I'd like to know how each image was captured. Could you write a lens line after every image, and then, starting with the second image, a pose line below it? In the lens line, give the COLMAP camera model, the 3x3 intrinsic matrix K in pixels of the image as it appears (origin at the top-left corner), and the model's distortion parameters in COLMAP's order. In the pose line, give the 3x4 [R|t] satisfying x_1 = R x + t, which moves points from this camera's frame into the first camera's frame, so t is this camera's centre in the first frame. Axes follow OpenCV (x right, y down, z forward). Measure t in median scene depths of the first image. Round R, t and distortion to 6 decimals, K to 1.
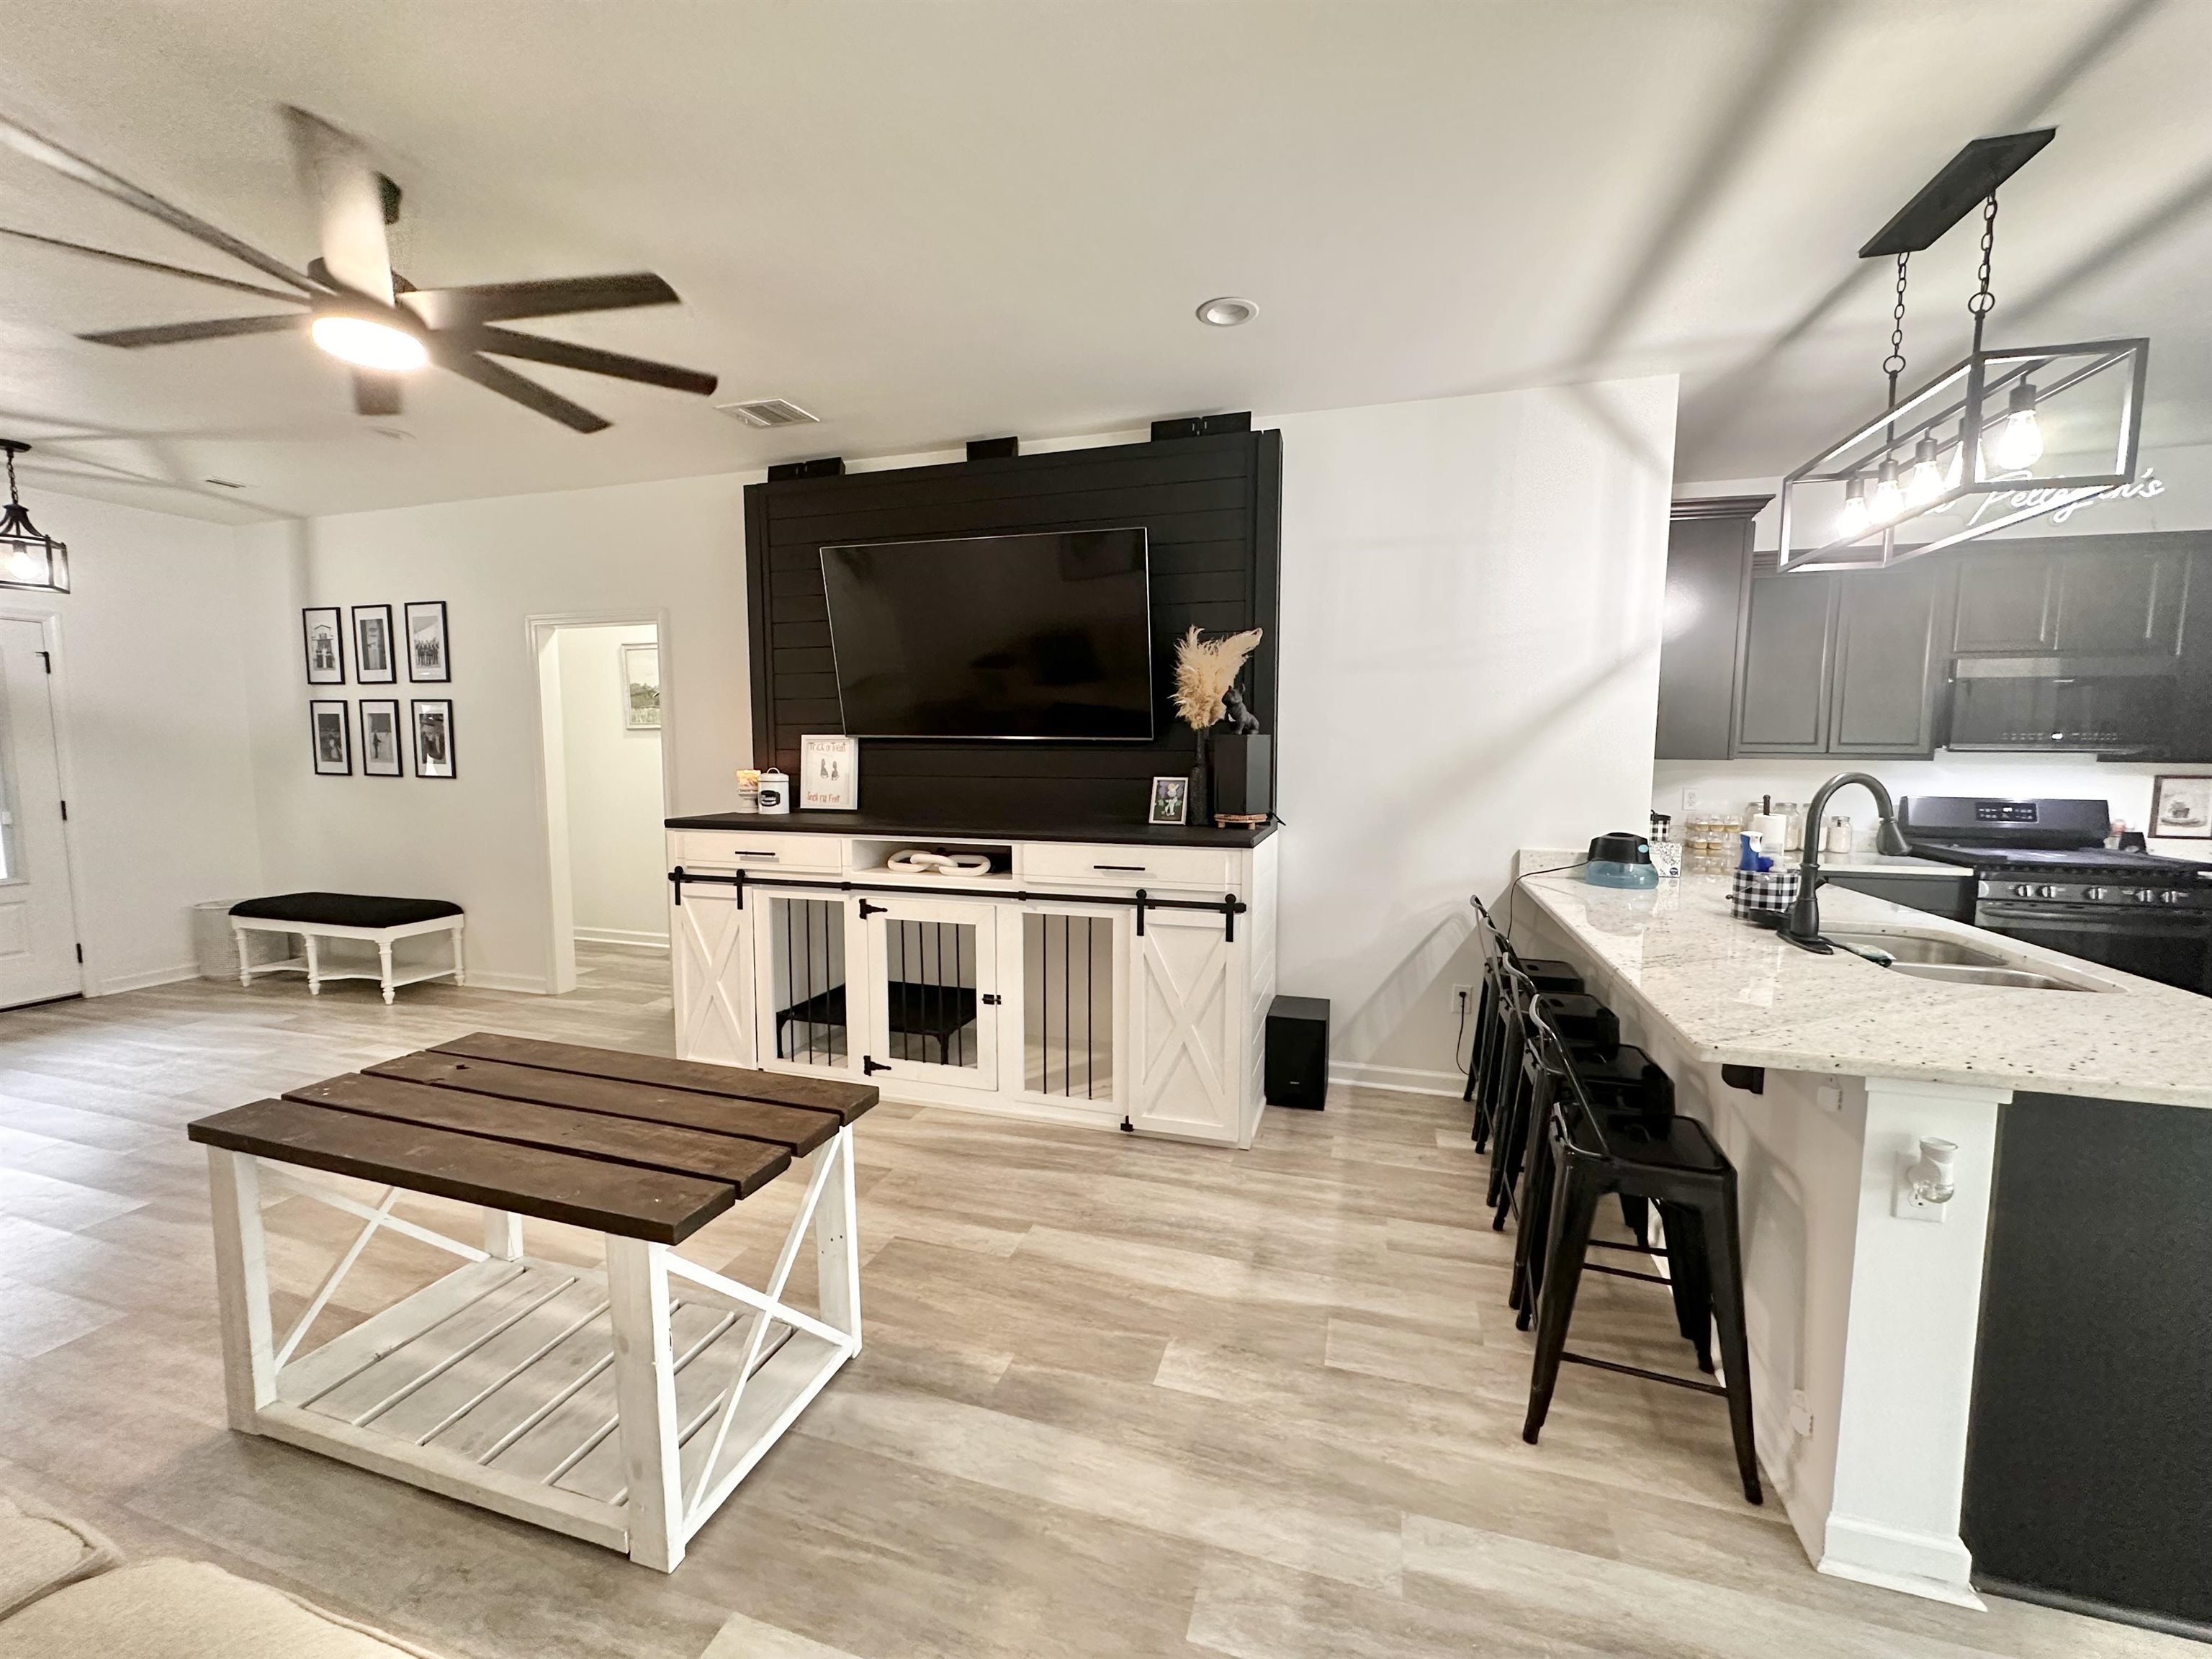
lens RADIAL K [[880.5, 0, 1104.3], [0, 880.5, 830.6], [0, 0, 1]] dist [-0.003477, 0.000826]
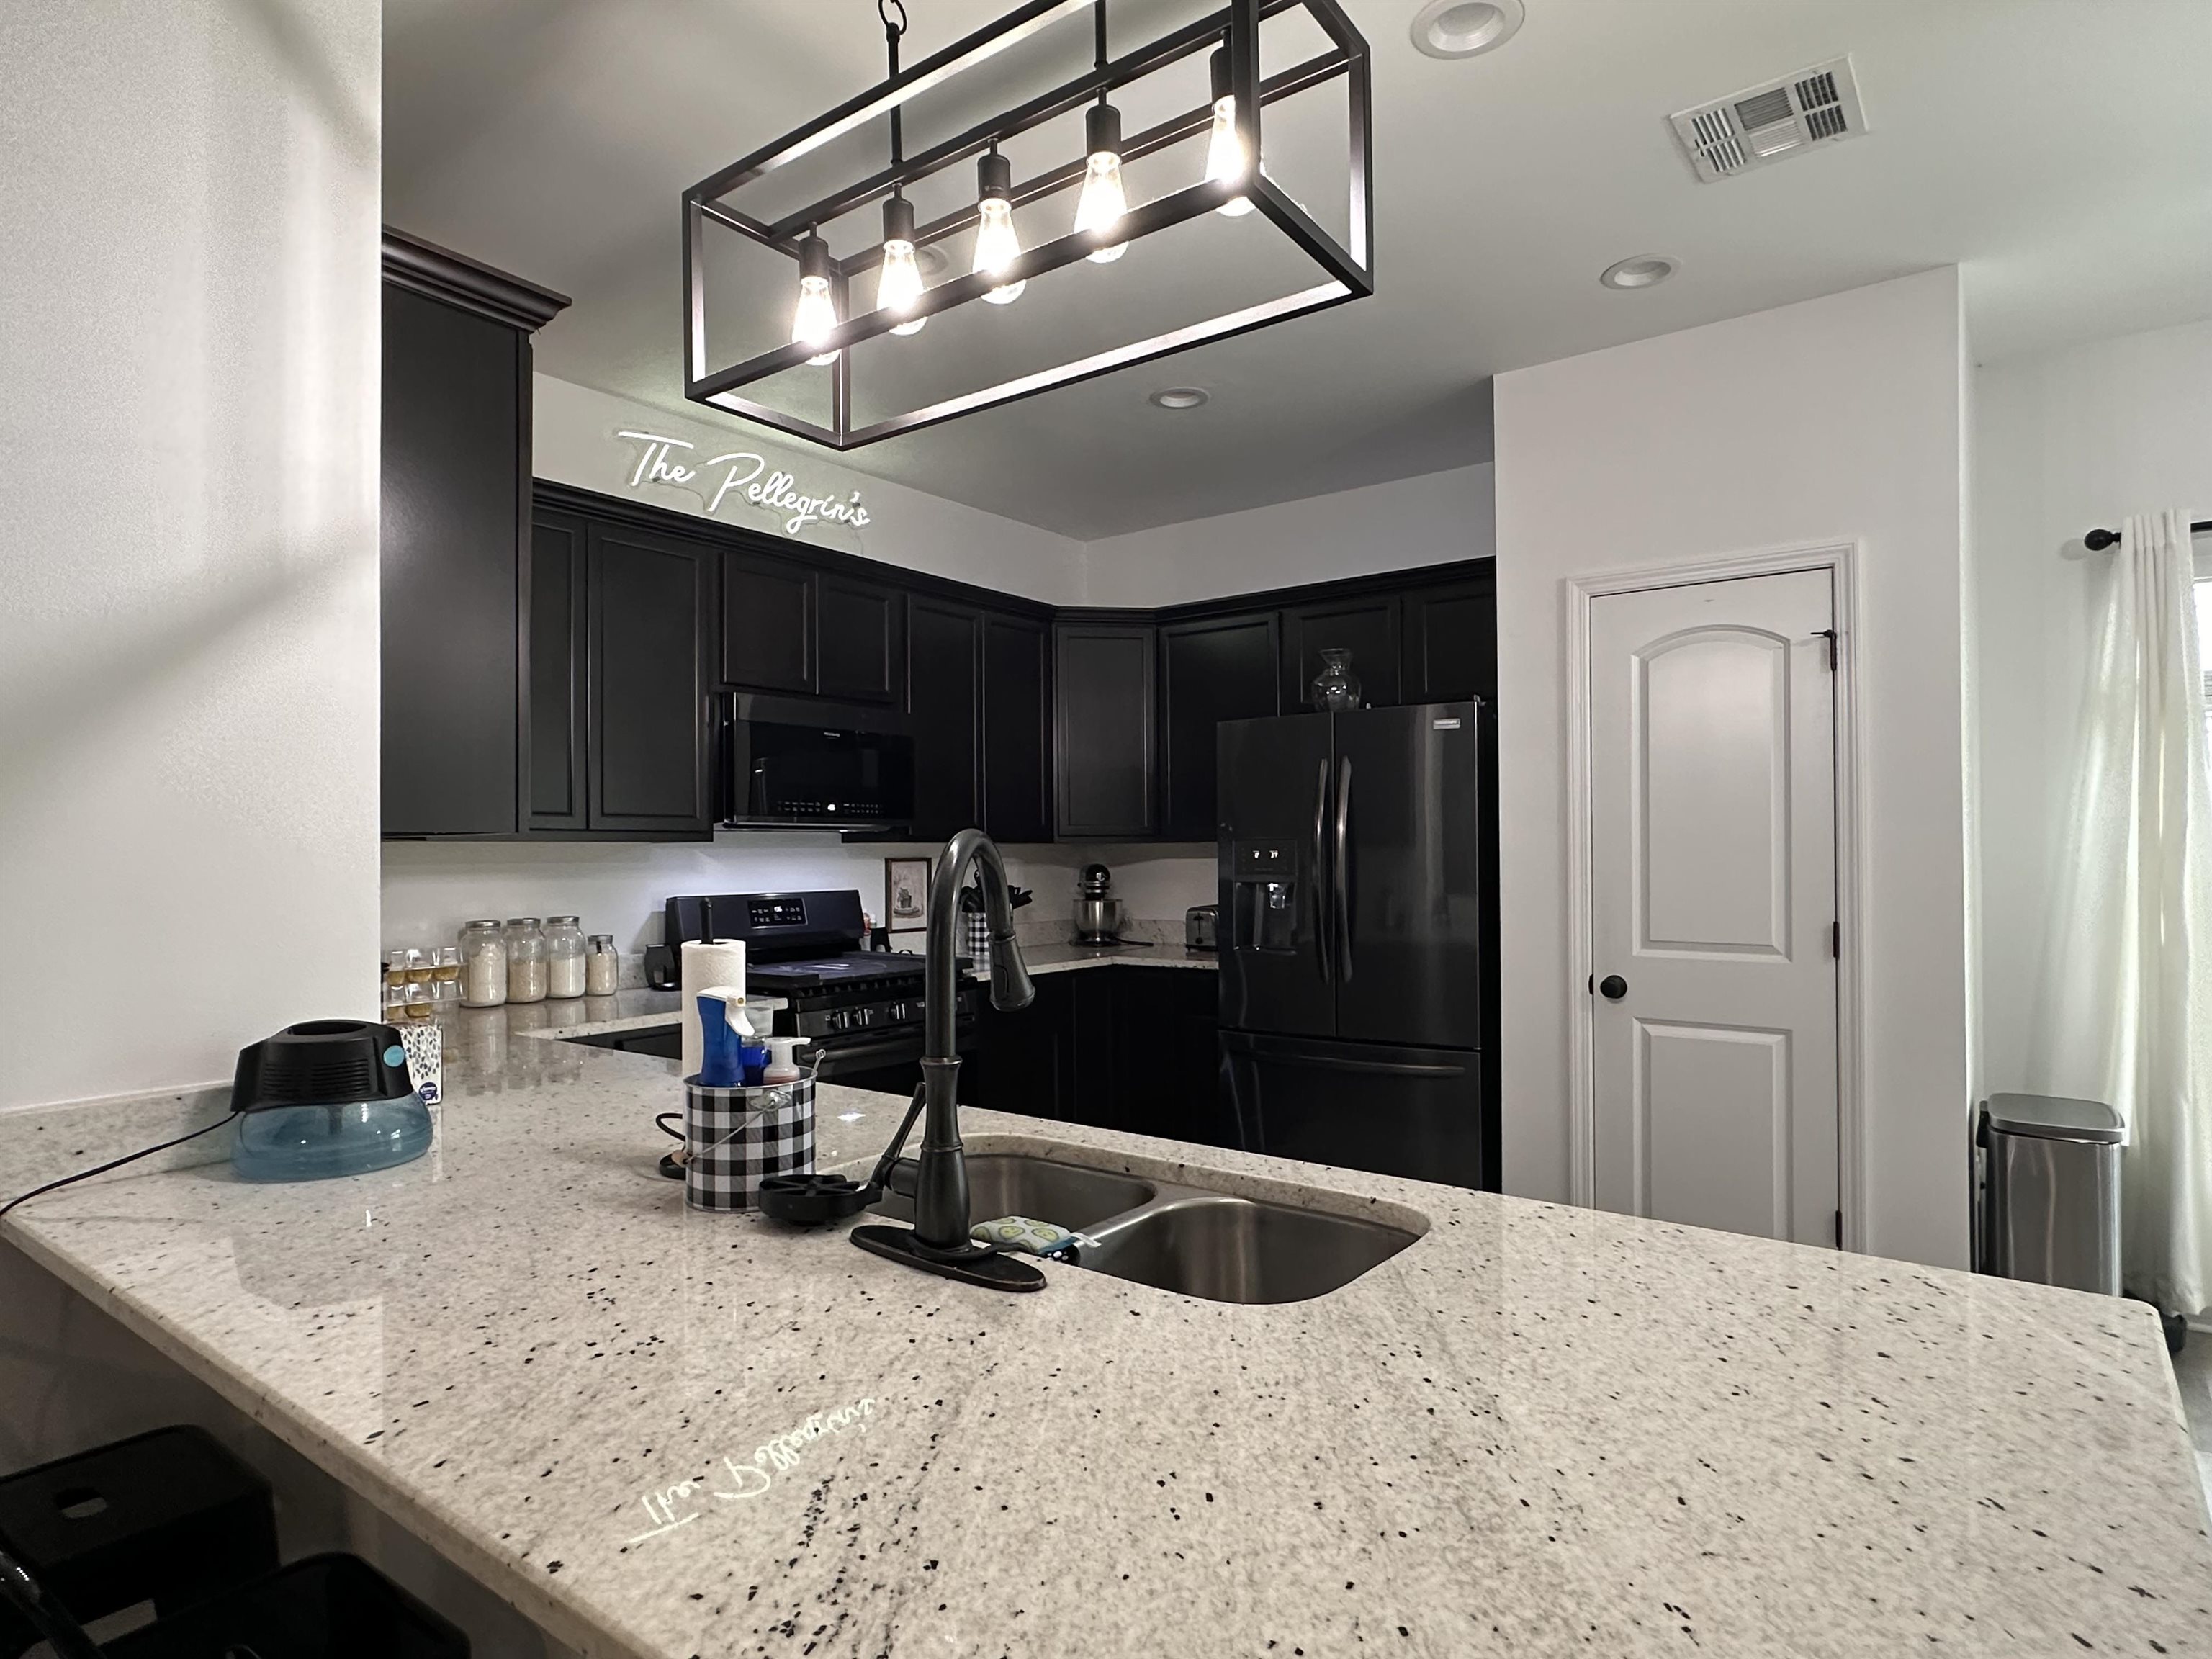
lens RADIAL K [[1228.0, 0, 1106.5], [0, 1228.0, 842.4], [0, 0, 1]] dist [0.004799, 0.003477]
pose [[0.339081, -0.002363, 0.940754, 0.186180], [0.098719, 0.994565, -0.033084, -0.020567], [-0.935563, 0.104088, 0.337472, 0.449428]]
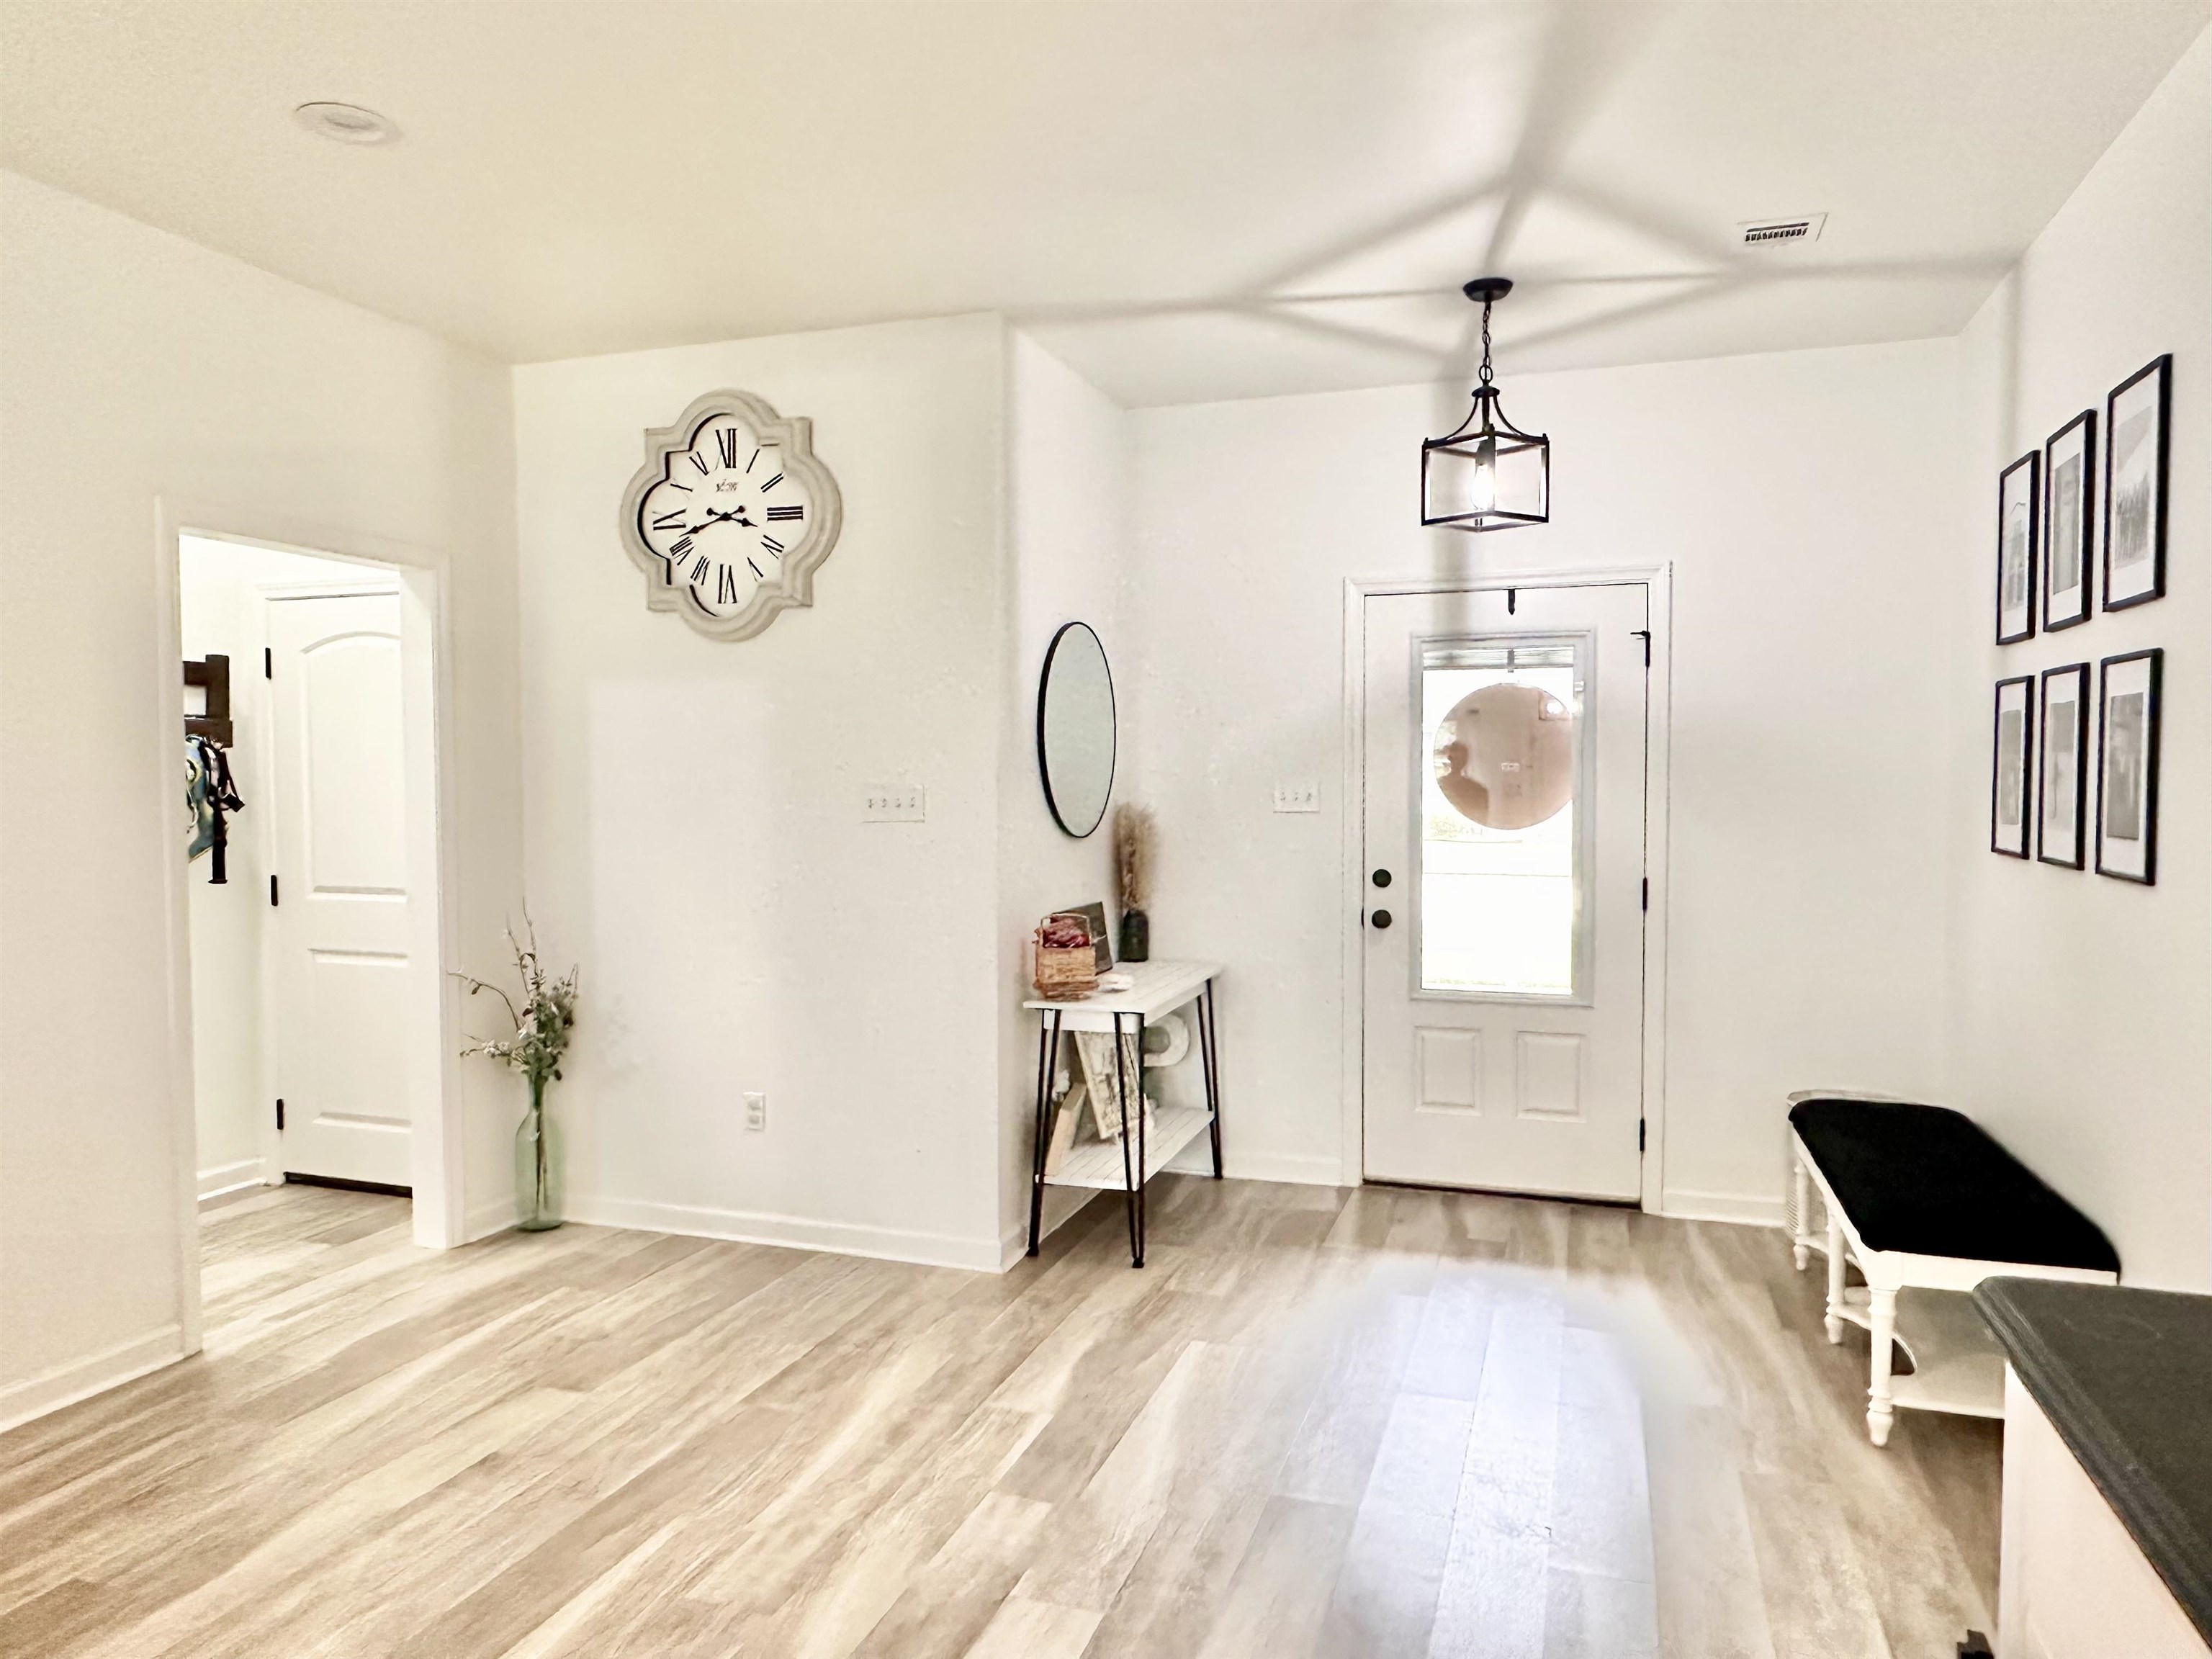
lens RADIAL K [[1455.4, 0, 1095.9], [0, 1455.4, 831.1], [0, 0, 1]] dist [0.009596, 0.000281]
pose [[-0.029219, 0.030252, -0.999115, -0.248018], [-0.094986, 0.994935, 0.032903, -0.083762], [0.995050, 0.095863, -0.026197, 0.865504]]
